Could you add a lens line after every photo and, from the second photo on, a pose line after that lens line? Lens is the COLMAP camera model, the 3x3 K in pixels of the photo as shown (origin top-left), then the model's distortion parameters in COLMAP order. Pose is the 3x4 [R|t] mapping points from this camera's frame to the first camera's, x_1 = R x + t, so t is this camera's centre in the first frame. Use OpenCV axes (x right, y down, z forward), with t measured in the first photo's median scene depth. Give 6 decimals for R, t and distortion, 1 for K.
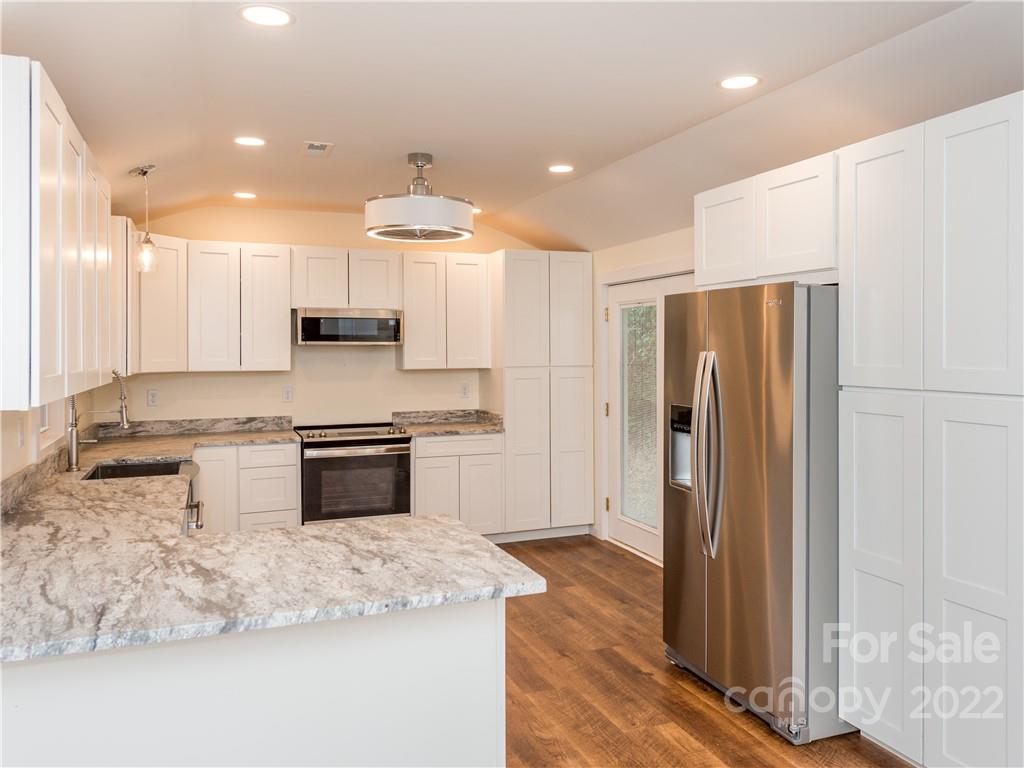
lens RADIAL K [[781.9, 0, 515.1], [0, 781.9, 360.5], [0, 0, 1]] dist [0.008603, -0.004328]
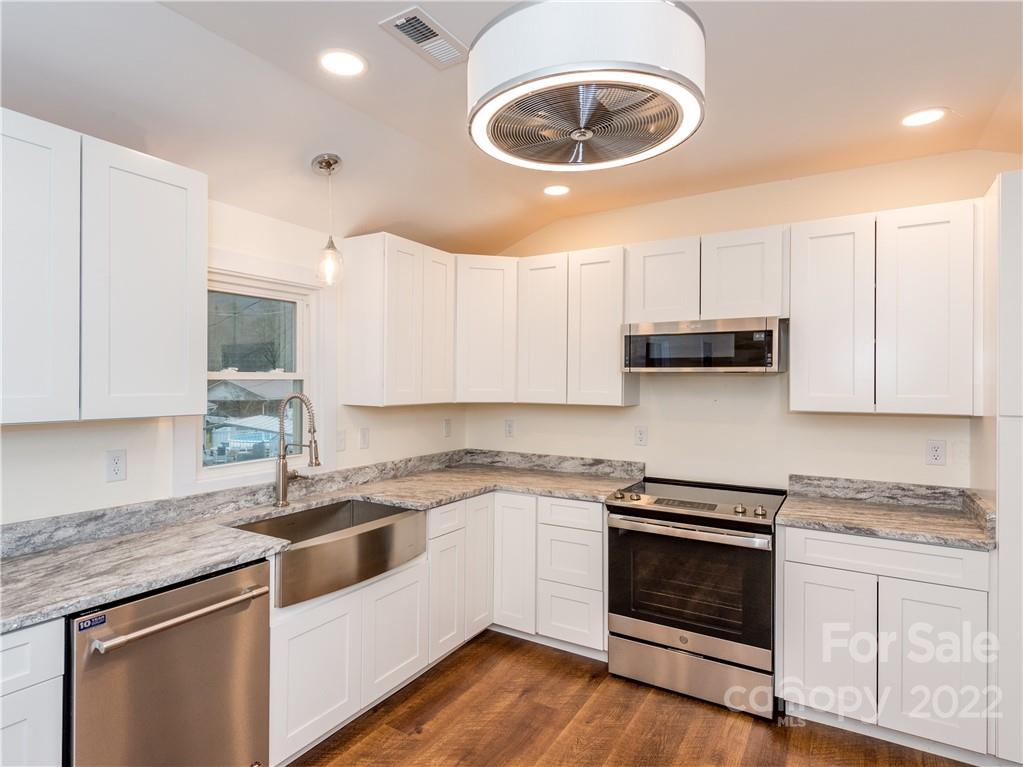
lens RADIAL K [[566.1, 0, 491.6], [0, 566.1, 388.4], [0, 0, 1]] dist [0.007678, -0.001526]
pose [[0.591507, 0.016275, -0.806136, 0.090255], [-0.018342, 0.999809, 0.006727, -0.005975], [0.806091, 0.010807, 0.591692, 0.575858]]
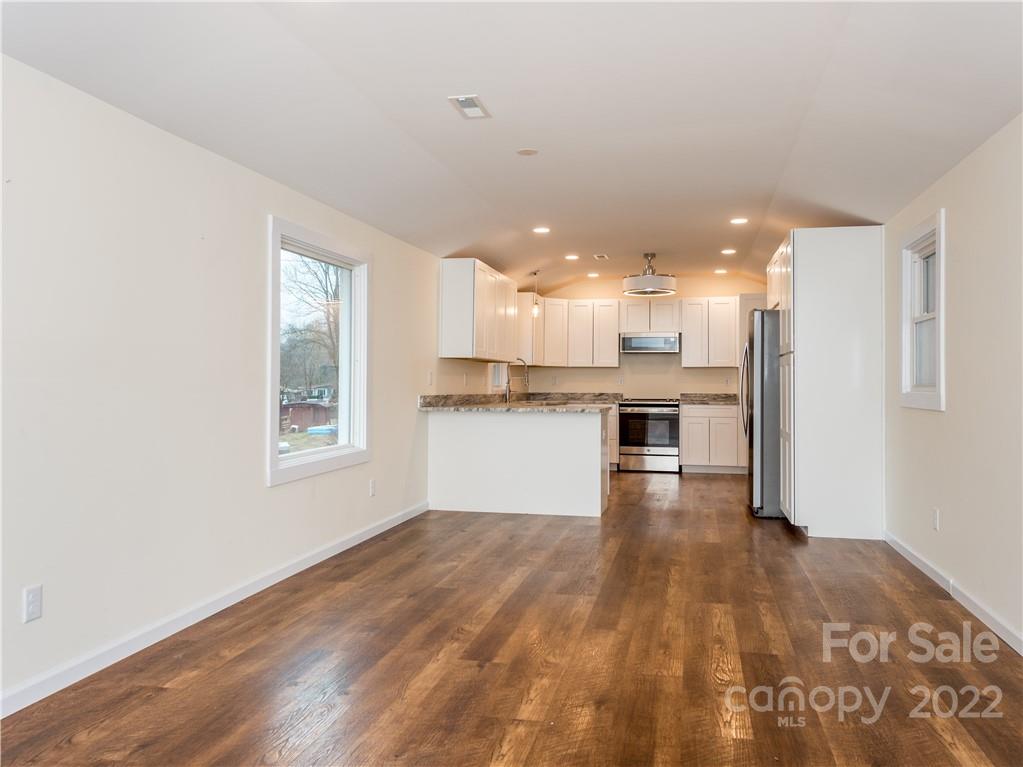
lens RADIAL K [[734.5, 0, 512.4], [0, 734.5, 402.5], [0, 0, 1]] dist [0.005304, 0.000831]
pose [[0.819920, 0.023752, -0.571985, 0.513890], [-0.018175, 0.999715, 0.015461, 0.076306], [0.572189, -0.002281, 0.820118, -0.581485]]
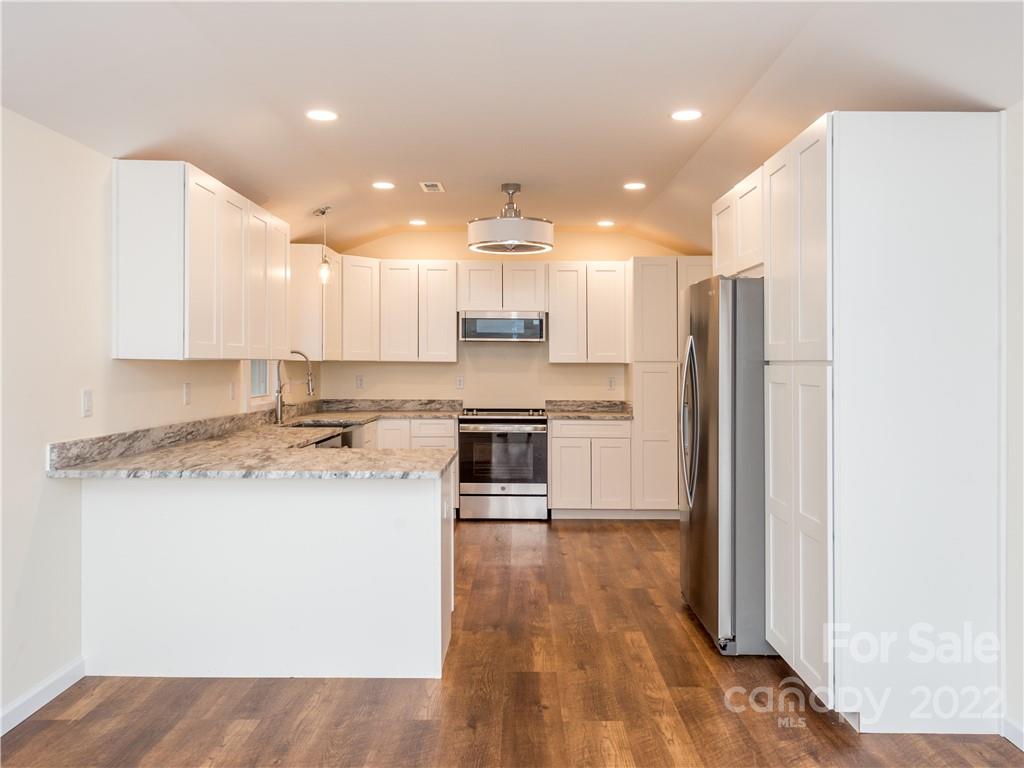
lens RADIAL K [[801.9, 0, 512.0], [0, 801.9, 384.0], [0, 0, 1]] dist [0.008814, 0.001287]
pose [[0.929282, 0.019490, -0.368857, 0.268077], [-0.015577, 0.999786, 0.013583, 0.029662], [0.369043, -0.006876, 0.929387, -0.149306]]
